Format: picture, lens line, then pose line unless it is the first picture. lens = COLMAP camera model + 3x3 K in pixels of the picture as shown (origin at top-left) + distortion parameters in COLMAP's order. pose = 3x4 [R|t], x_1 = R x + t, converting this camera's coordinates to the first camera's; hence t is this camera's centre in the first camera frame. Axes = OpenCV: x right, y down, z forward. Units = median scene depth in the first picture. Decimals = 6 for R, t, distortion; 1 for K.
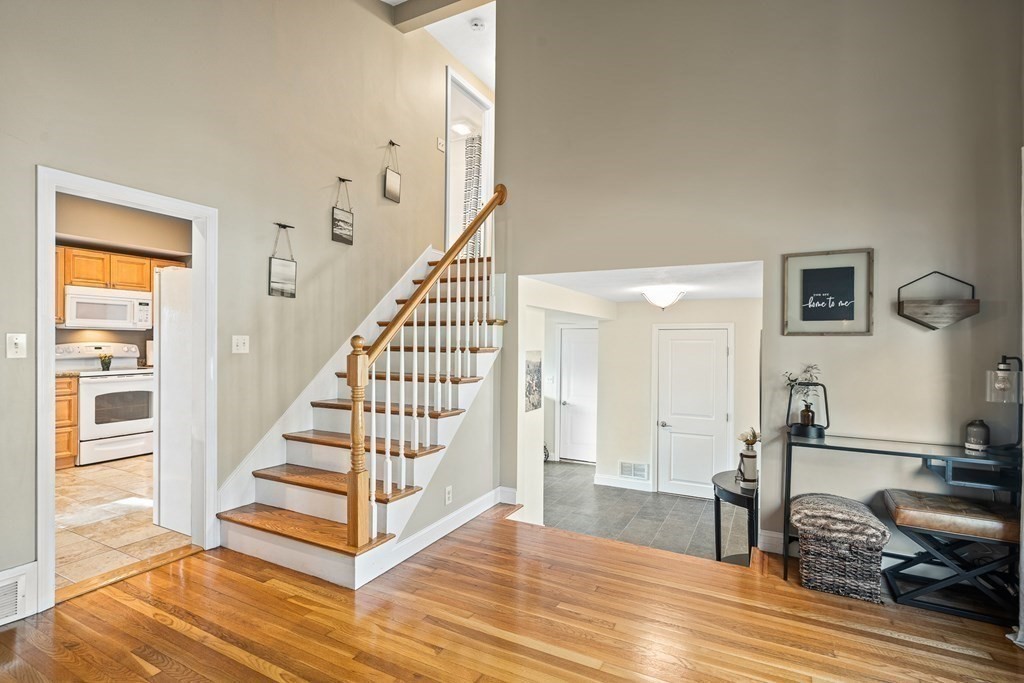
lens RADIAL K [[498.1, 0, 510.2], [0, 498.1, 344.6], [0, 0, 1]] dist [0.000604, 0.000257]
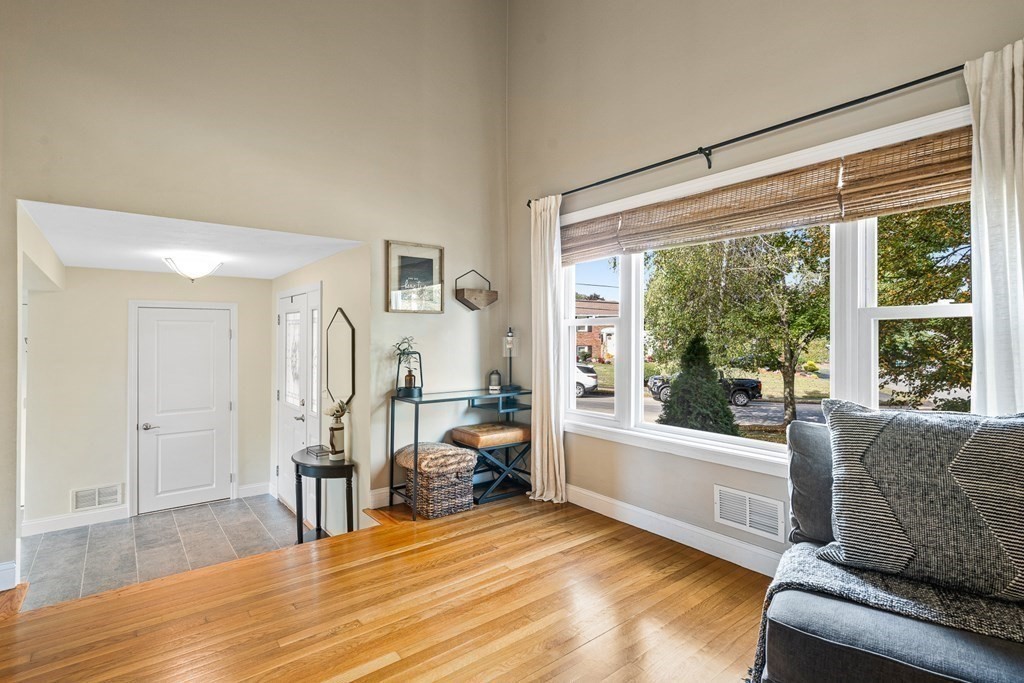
lens RADIAL K [[500.4, 0, 516.1], [0, 500.4, 334.0], [0, 0, 1]] dist [-0.002013, -0.000335]
pose [[0.395107, -0.002389, 0.918632, -0.369906], [0.009044, 0.999958, -0.001289, 0.035432], [-0.918591, 0.008817, 0.395112, 0.276392]]
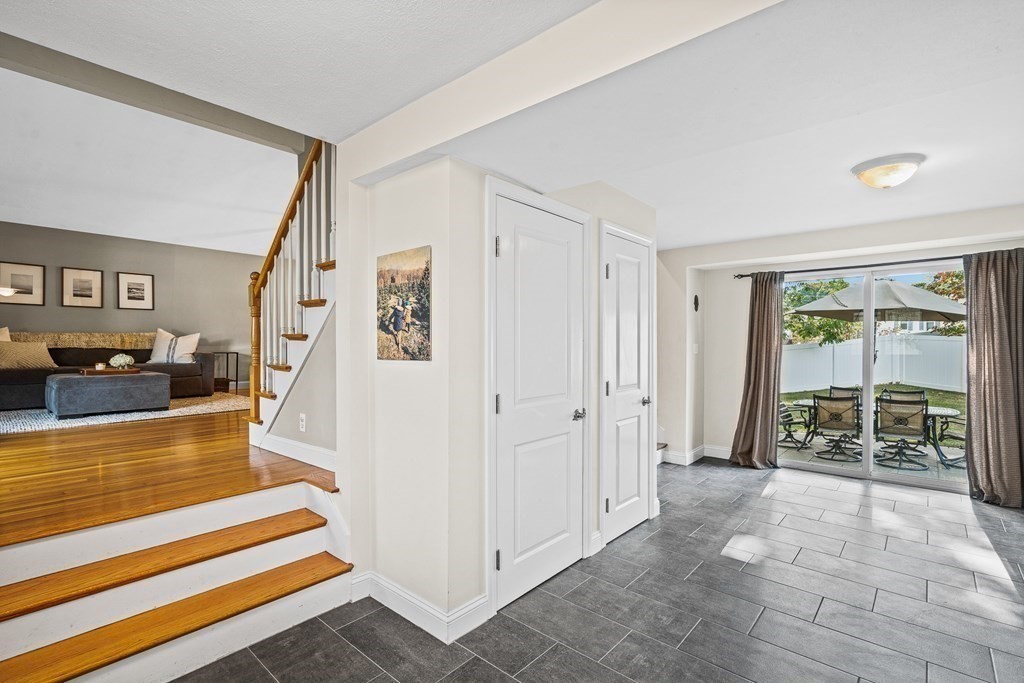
lens RADIAL K [[473.4, 0, 508.3], [0, 473.4, 350.9], [0, 0, 1]] dist [-0.000294, -0.000097]
pose [[-0.234387, 0.005701, -0.972127, 0.730232], [-0.010106, 0.999914, 0.008300, 0.162943], [0.972091, 0.011770, -0.234310, 1.720078]]
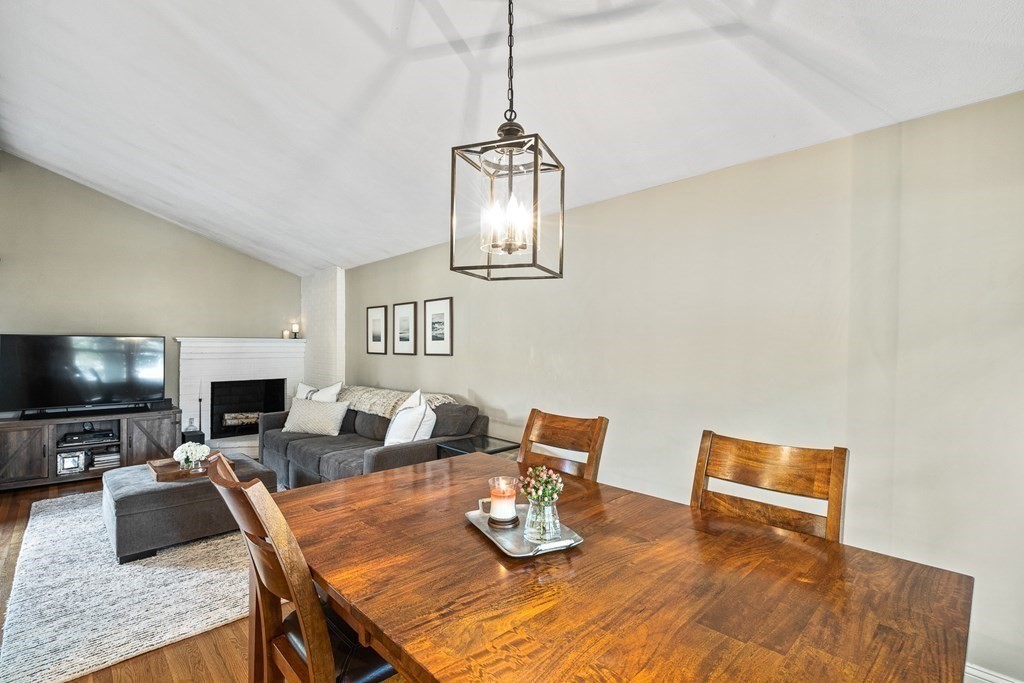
lens RADIAL K [[467.0, 0, 510.1], [0, 467.0, 345.5], [0, 0, 1]] dist [-0.000238, 0.000959]
pose [[-0.949944, -0.010827, 0.312234, -1.630374], [-0.008149, 0.999918, 0.009882, -0.038260], [-0.312315, 0.006843, -0.949954, 0.763558]]
